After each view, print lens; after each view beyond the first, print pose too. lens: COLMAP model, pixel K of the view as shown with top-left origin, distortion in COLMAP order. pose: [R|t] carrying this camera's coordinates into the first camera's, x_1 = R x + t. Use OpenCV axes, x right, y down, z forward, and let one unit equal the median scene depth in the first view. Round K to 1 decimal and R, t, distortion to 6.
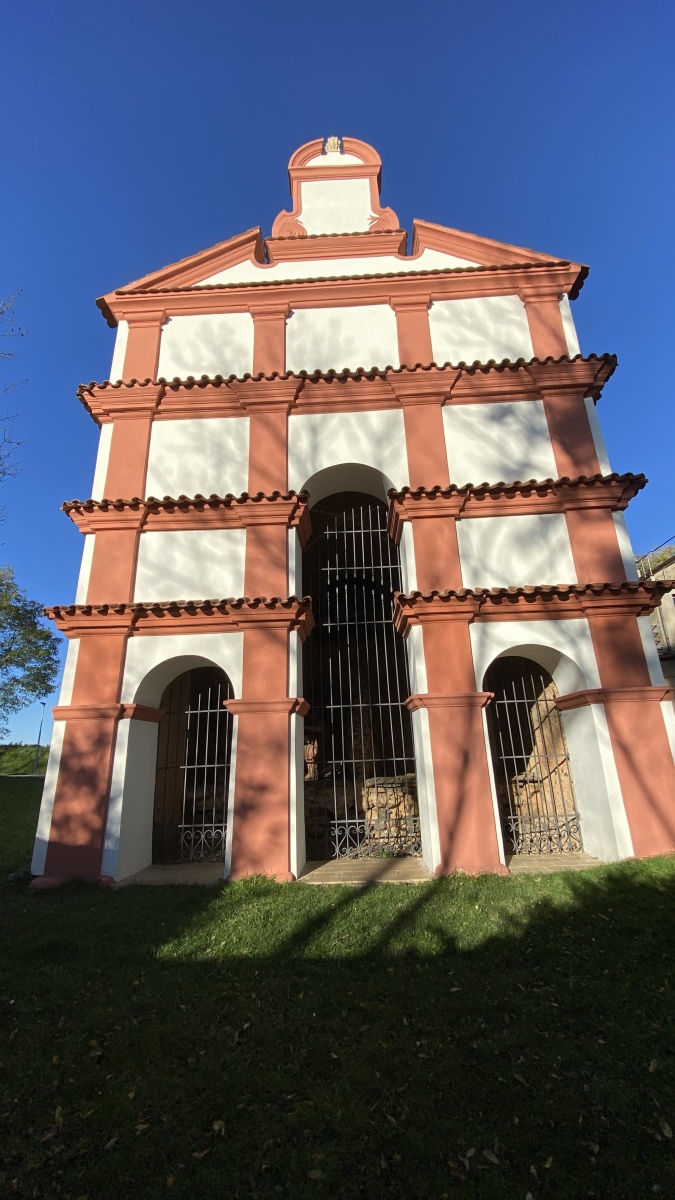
lens RADIAL K [[493.6, 0, 337.5], [0, 493.6, 600.0], [0, 0, 1]] dist [0.033416, -0.025398]
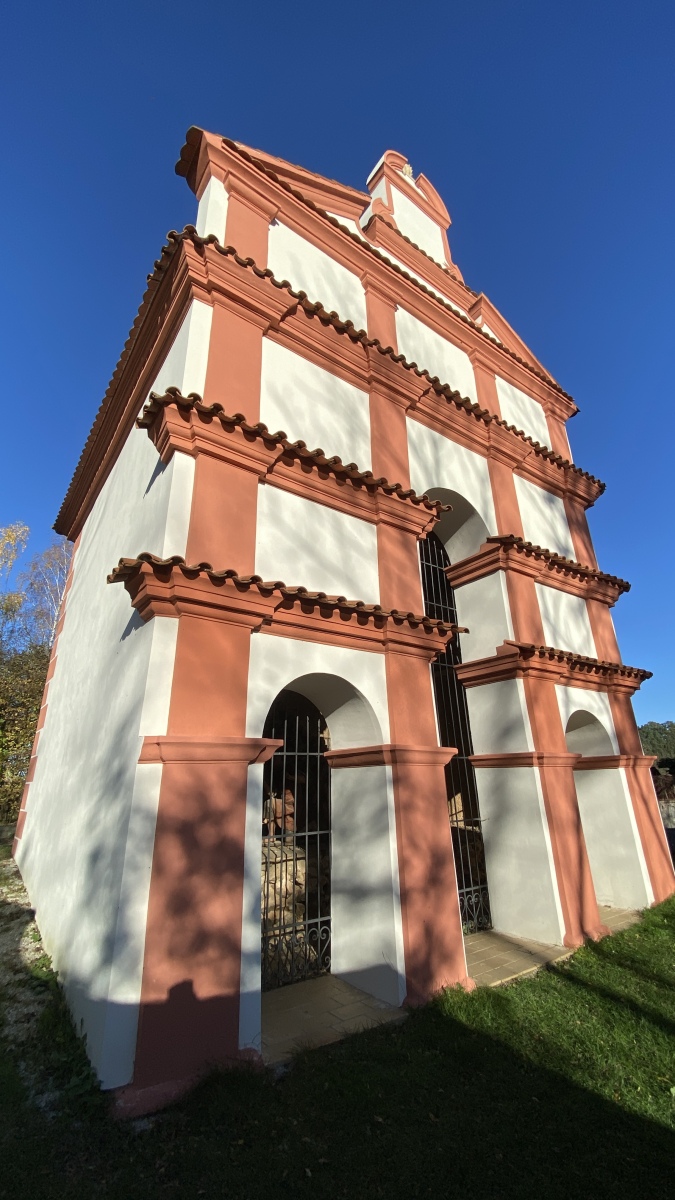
lens RADIAL K [[493.6, 0, 337.5], [0, 493.6, 600.0], [0, 0, 1]] dist [0.033416, -0.025398]
pose [[0.785010, 0.229939, 0.575228, -0.691030], [-0.183580, 0.973200, -0.138492, 0.099575], [-0.591657, 0.003117, 0.806184, 0.410606]]
